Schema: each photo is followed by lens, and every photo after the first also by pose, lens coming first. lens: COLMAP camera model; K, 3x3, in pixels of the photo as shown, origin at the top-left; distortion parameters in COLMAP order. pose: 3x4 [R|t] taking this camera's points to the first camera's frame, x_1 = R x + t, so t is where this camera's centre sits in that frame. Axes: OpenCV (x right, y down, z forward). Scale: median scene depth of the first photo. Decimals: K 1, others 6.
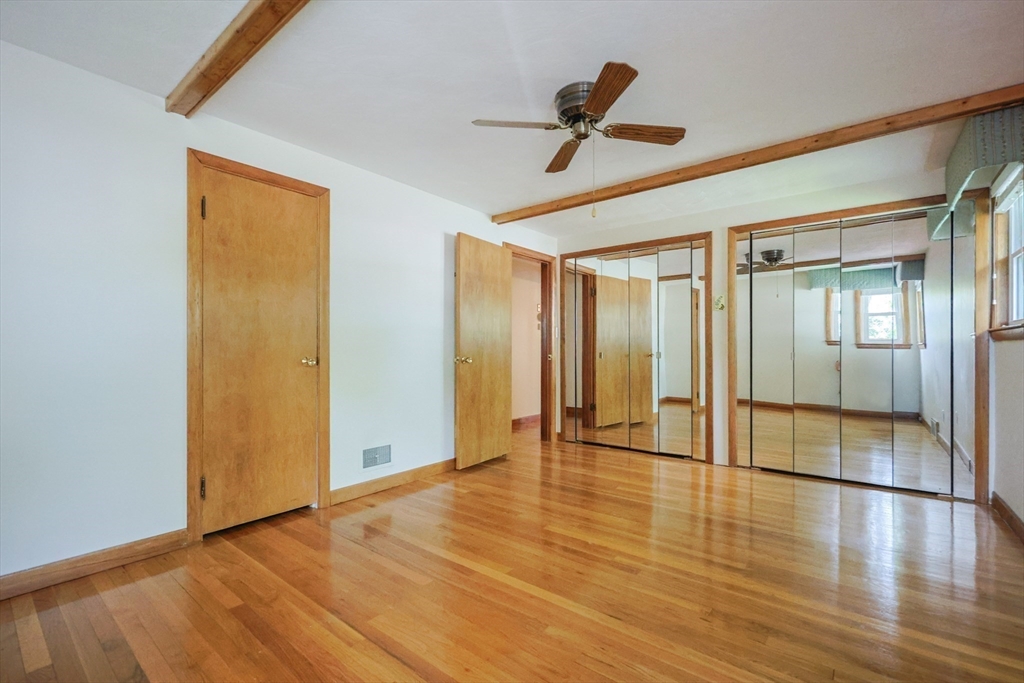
lens RADIAL K [[437.6, 0, 517.2], [0, 437.6, 349.1], [0, 0, 1]] dist [-0.002224, -0.000331]
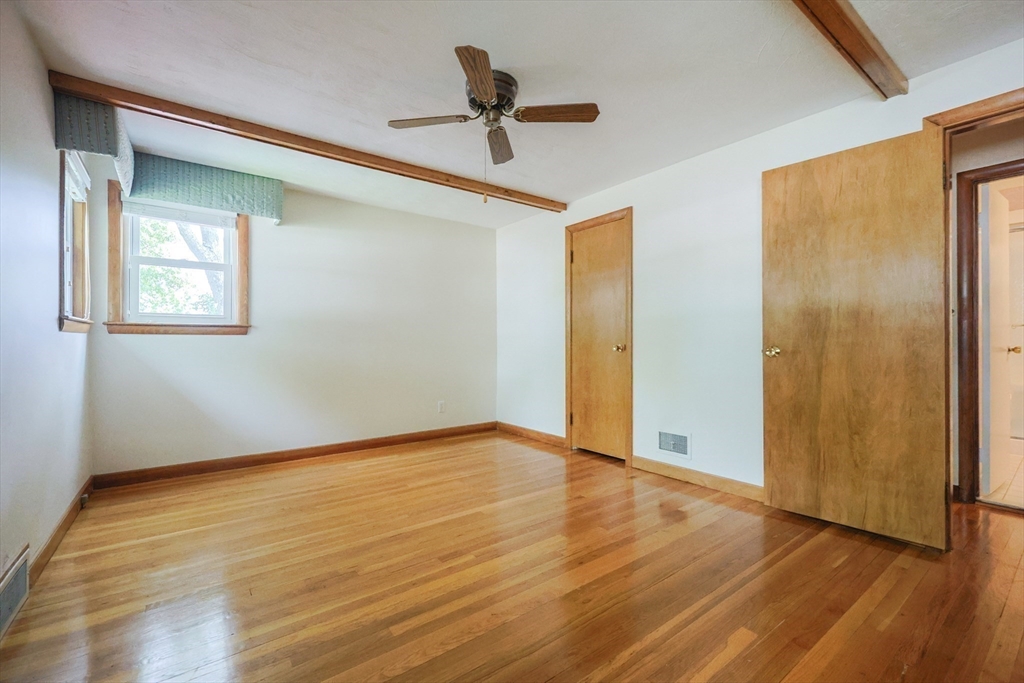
lens RADIAL K [[444.6, 0, 512.0], [0, 444.6, 341.5], [0, 0, 1]] dist [0.001498, 0.000196]
pose [[-0.255509, -0.000303, -0.966807, 0.858105], [0.002837, 0.999995, -0.001063, 0.010586], [0.966803, -0.003014, -0.255507, 1.003366]]
